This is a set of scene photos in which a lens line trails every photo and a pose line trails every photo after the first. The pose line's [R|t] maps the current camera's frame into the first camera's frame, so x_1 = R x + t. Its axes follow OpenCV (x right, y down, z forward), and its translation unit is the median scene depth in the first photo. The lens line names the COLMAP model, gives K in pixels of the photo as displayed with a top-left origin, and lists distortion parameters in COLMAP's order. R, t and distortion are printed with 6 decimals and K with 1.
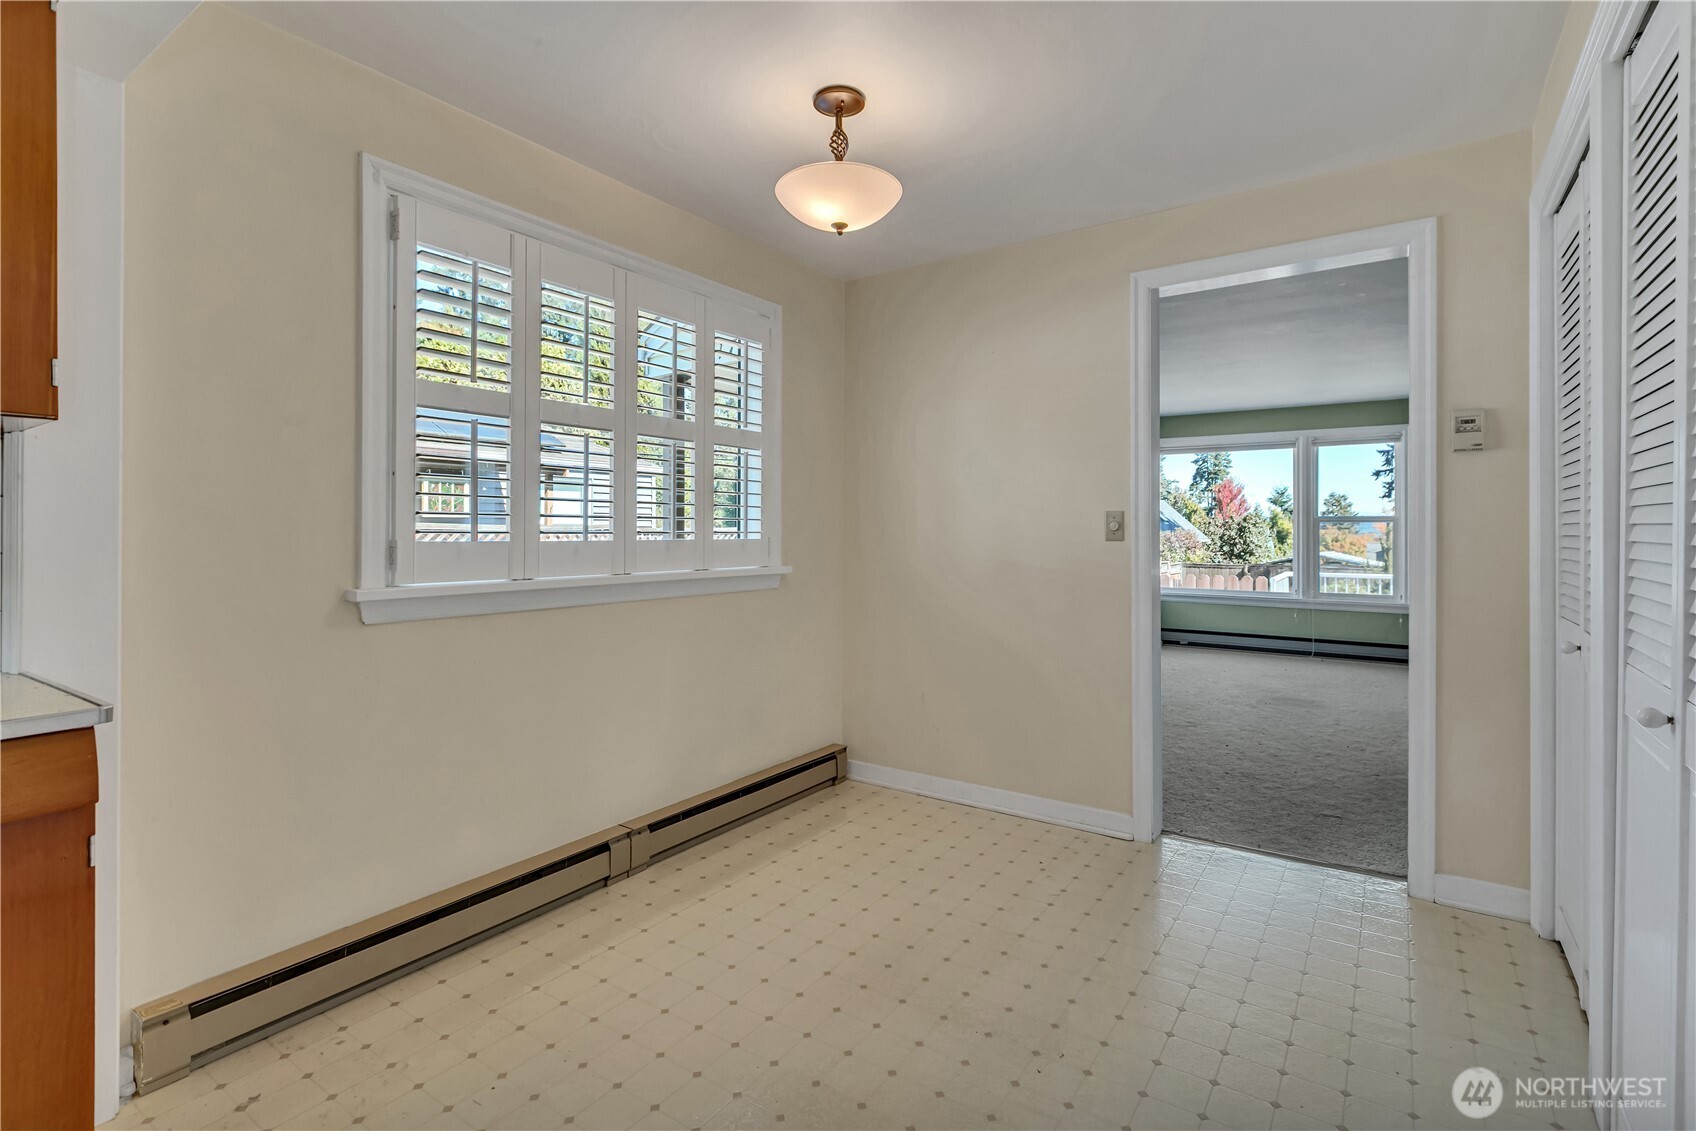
lens RADIAL K [[795.9, 0, 852.9], [0, 795.9, 535.6], [0, 0, 1]] dist [-0.000146, -0.000474]
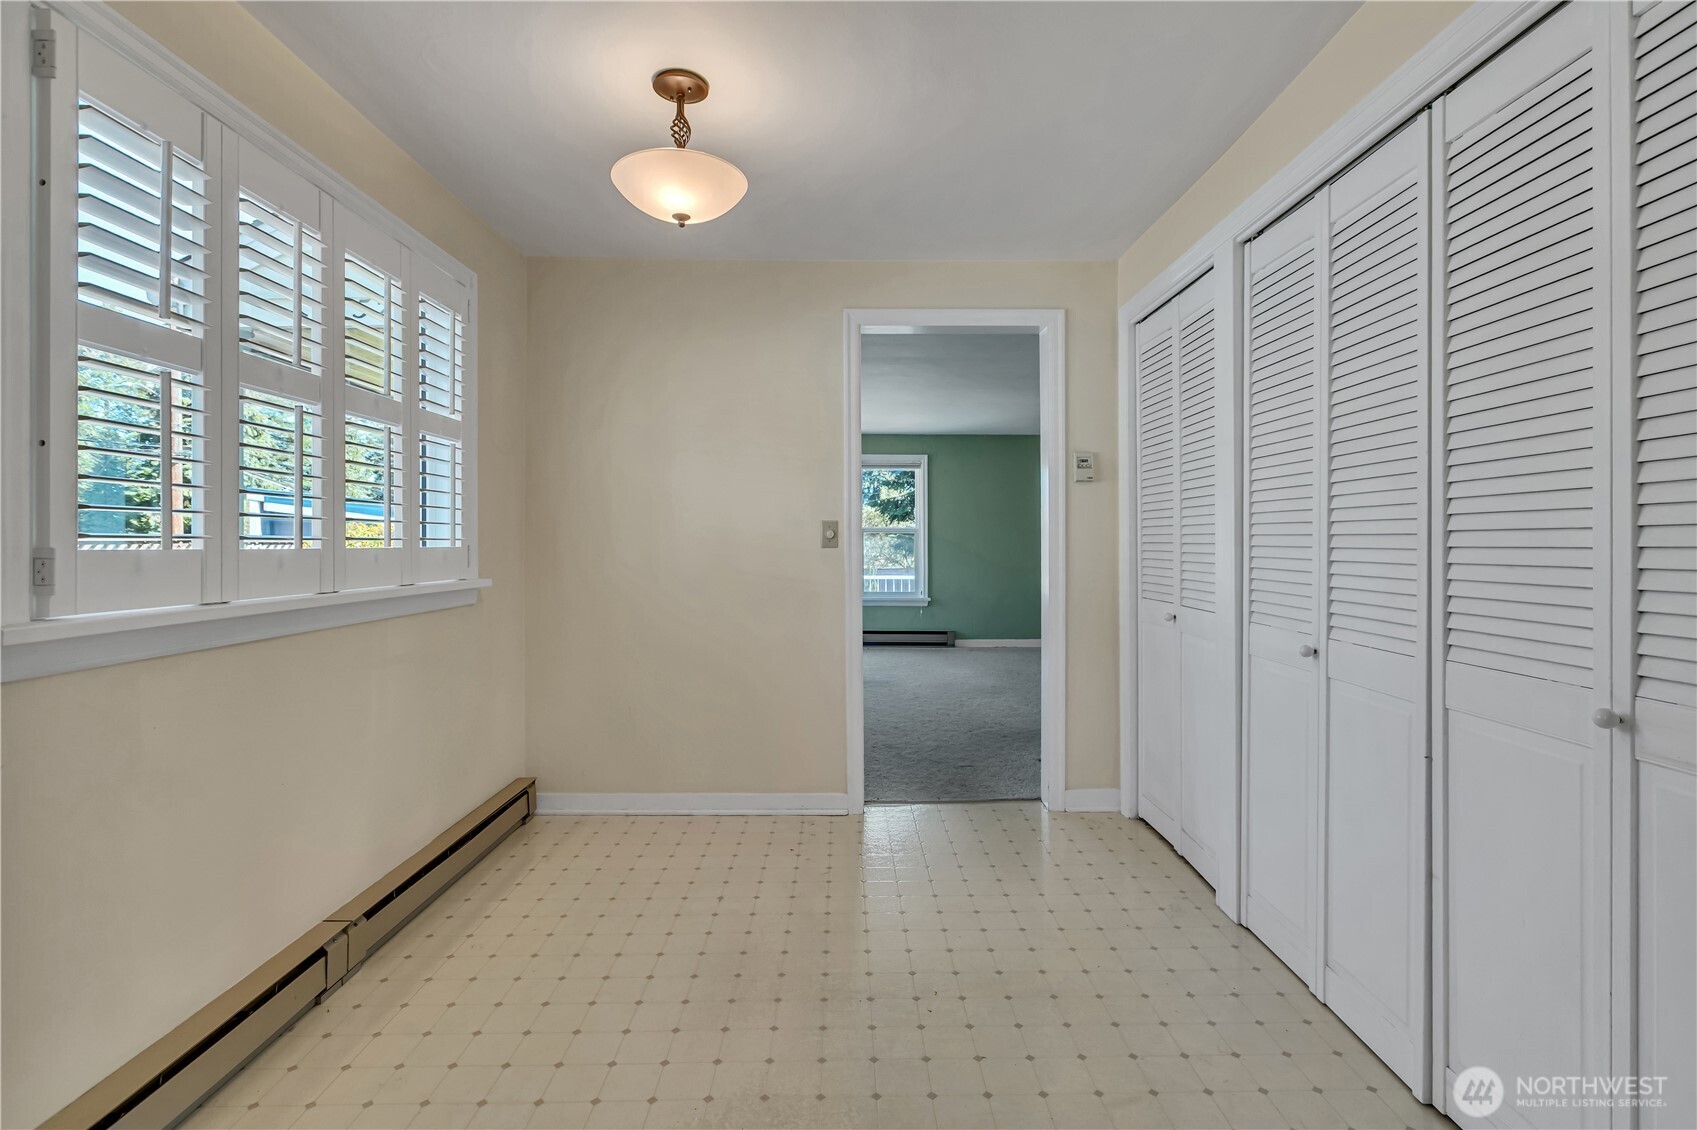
lens RADIAL K [[805.3, 0, 846.3], [0, 805.3, 547.8], [0, 0, 1]] dist [-0.001367, -0.000193]
pose [[0.817226, -0.002969, 0.576310, -0.304881], [0.000779, 0.999992, 0.004047, 0.002258], [-0.576317, -0.002858, 0.817221, 0.074046]]
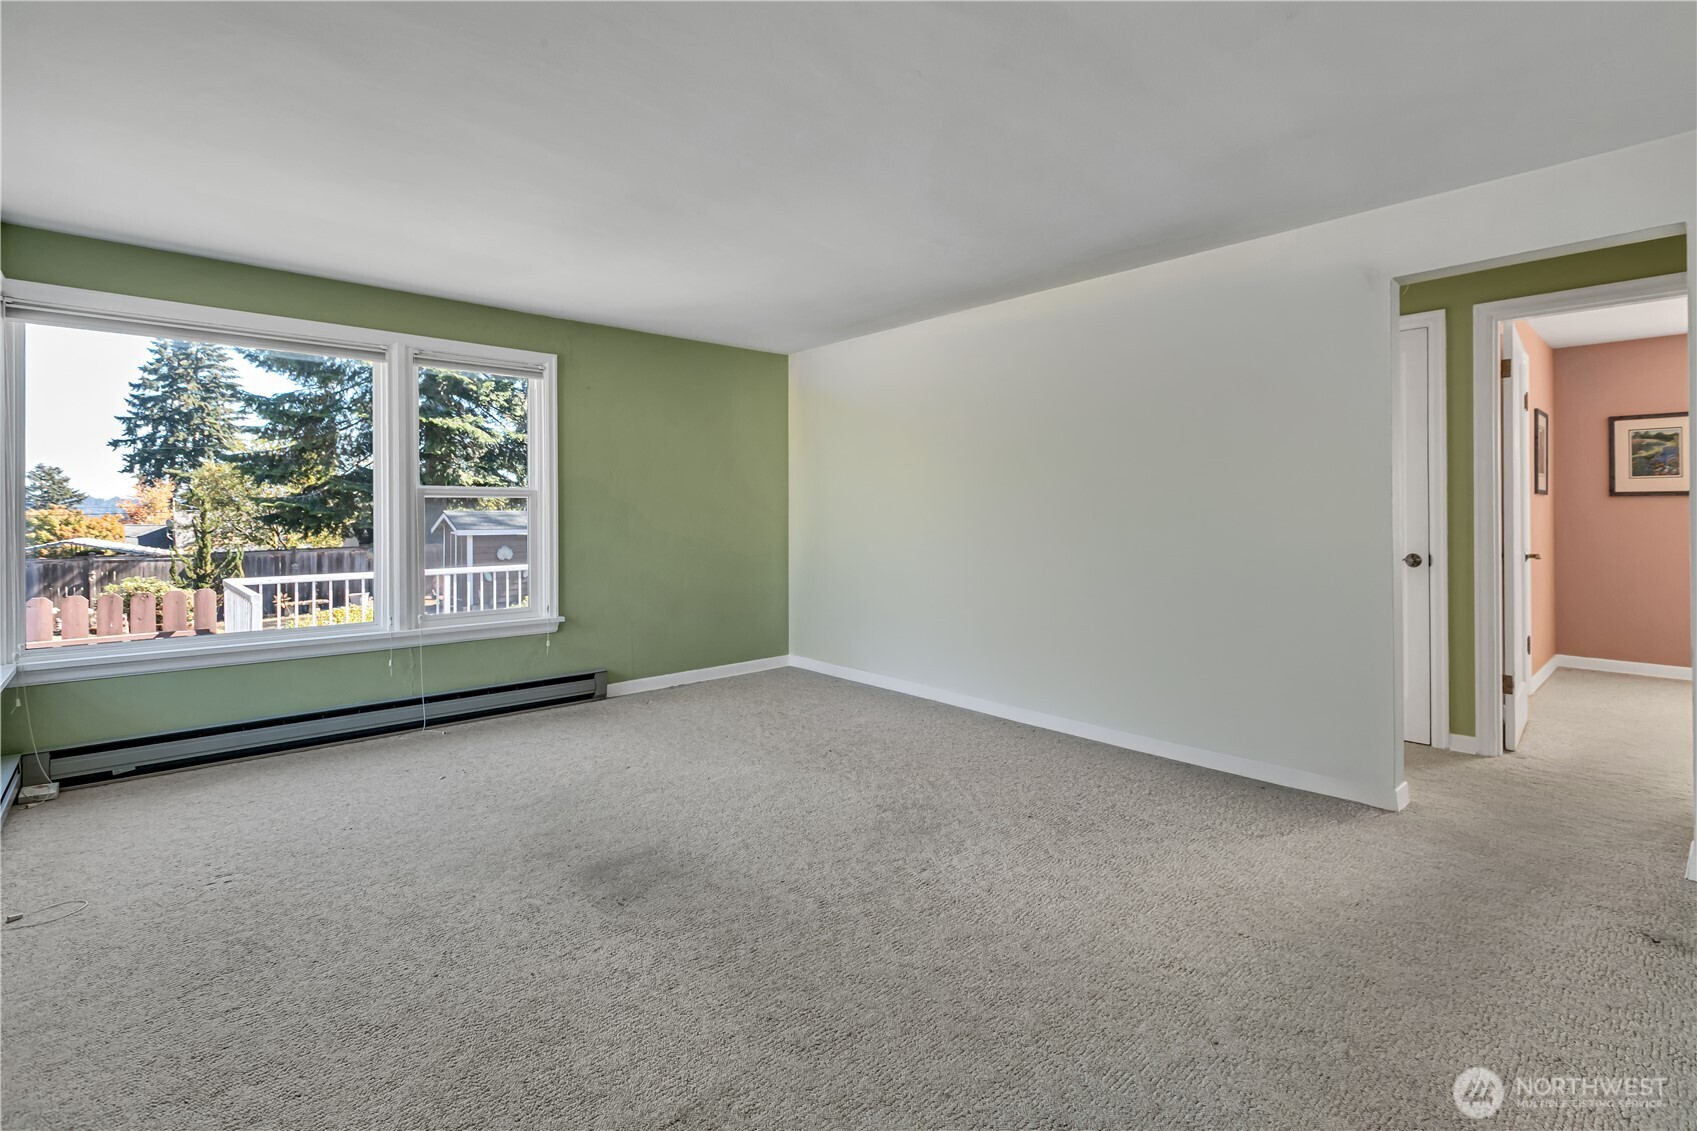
lens RADIAL K [[764.5, 0, 851.4], [0, 764.5, 513.4], [0, 0, 1]] dist [0.001225, 0.000202]
pose [[0.194337, -0.002953, 0.980930, 0.221185], [0.006028, 0.999980, 0.001816, -0.007239], [-0.980916, 0.005560, 0.194351, 1.363414]]
